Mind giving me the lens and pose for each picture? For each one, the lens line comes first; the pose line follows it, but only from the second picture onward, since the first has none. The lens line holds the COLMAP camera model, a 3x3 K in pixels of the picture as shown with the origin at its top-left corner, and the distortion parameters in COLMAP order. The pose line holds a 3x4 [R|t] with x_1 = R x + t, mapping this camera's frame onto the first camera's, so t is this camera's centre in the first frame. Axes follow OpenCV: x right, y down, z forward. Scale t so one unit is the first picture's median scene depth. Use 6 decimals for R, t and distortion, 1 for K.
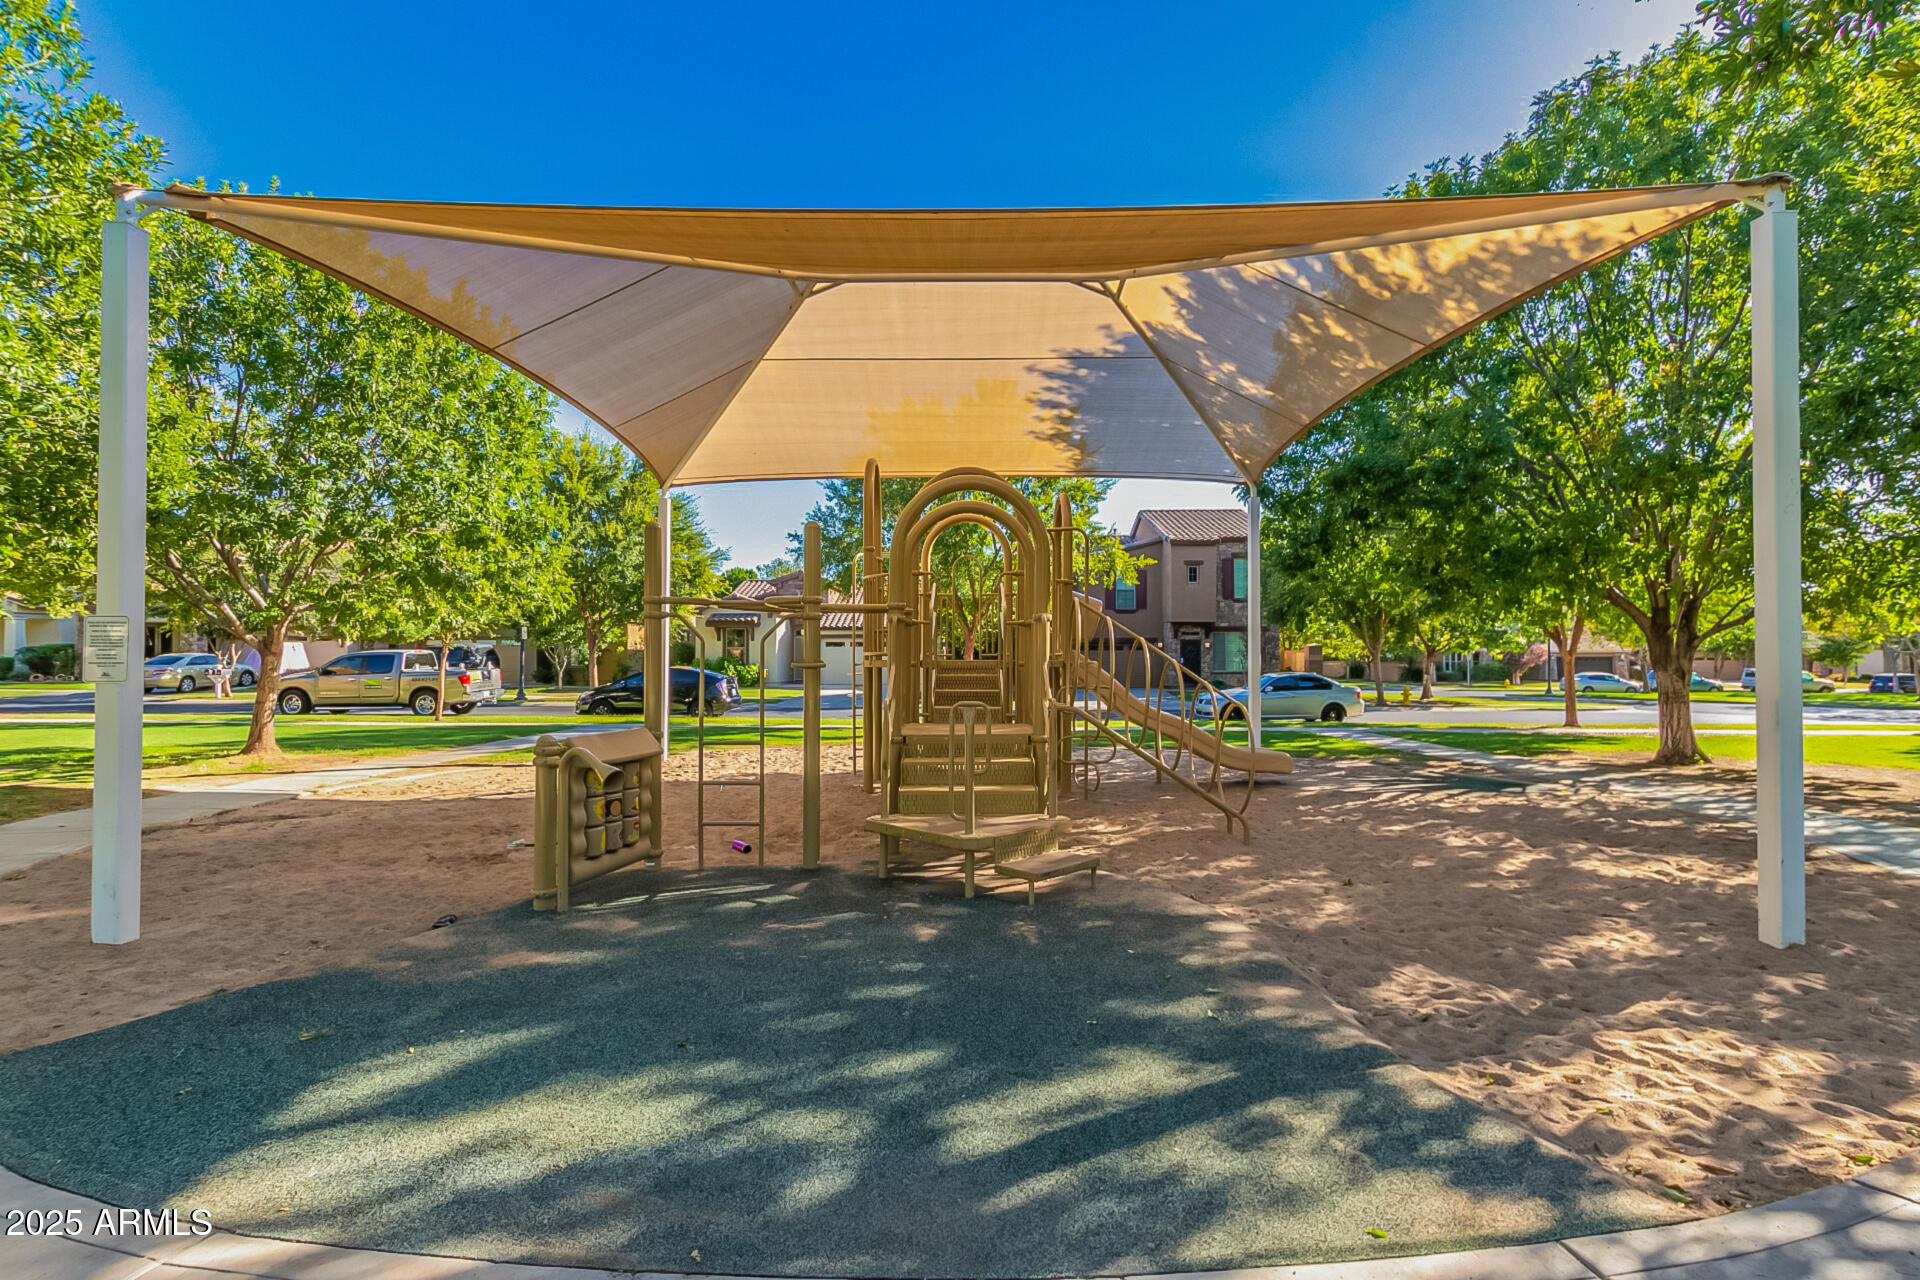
lens RADIAL K [[876.9, 0, 960.7], [0, 876.9, 651.3], [0, 0, 1]] dist [-0.000056, 0.000004]
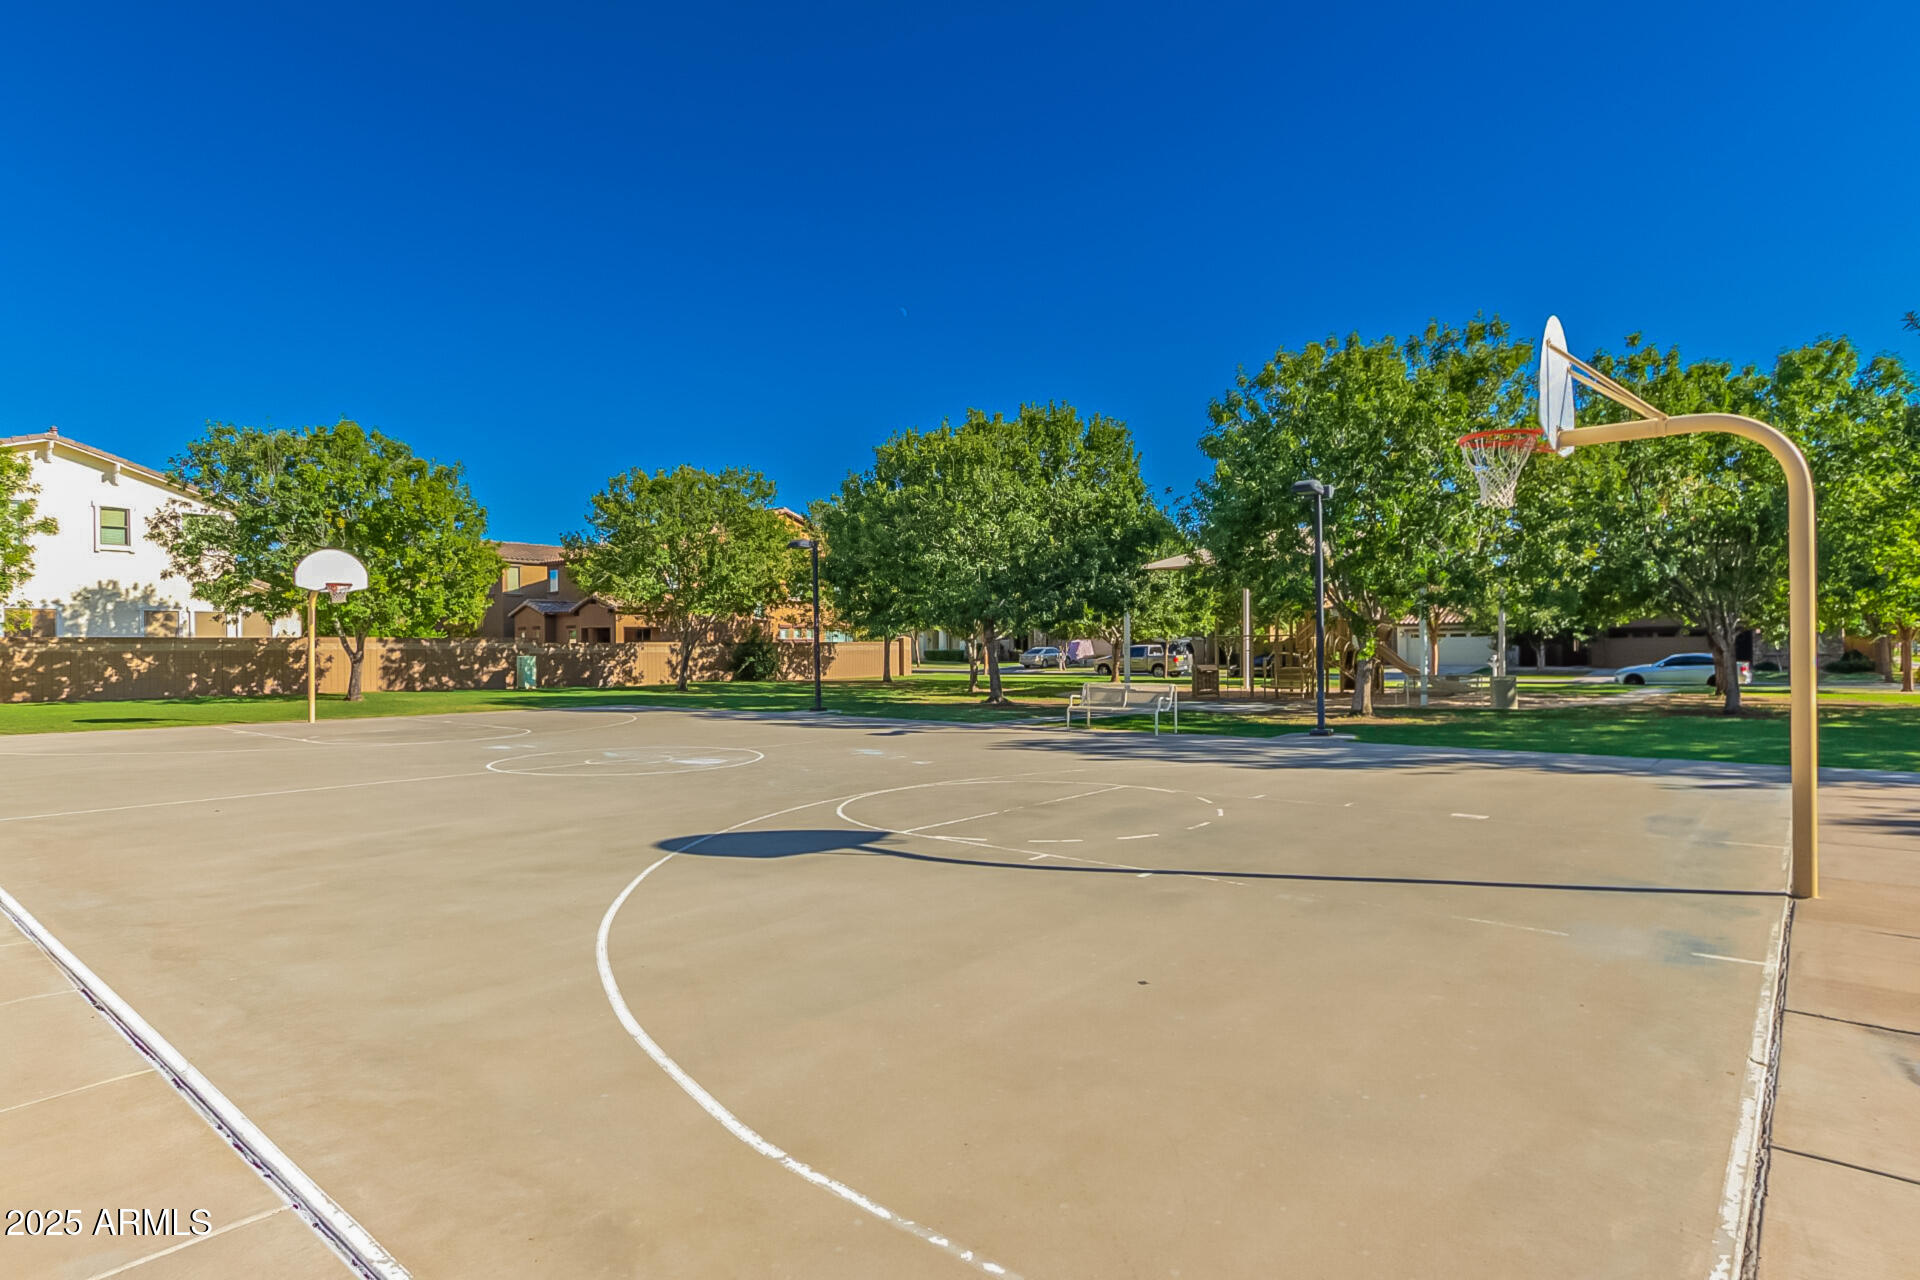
lens RADIAL K [[1046.2, 0, 972.6], [0, 1046.2, 650.8], [0, 0, 1]] dist [0.002415, 0.000246]
pose [[0.763661, -0.005790, -0.645592, 0.616497], [0.015092, 0.999847, 0.008885, -0.015907], [0.645441, -0.016529, 0.763631, -1.112225]]
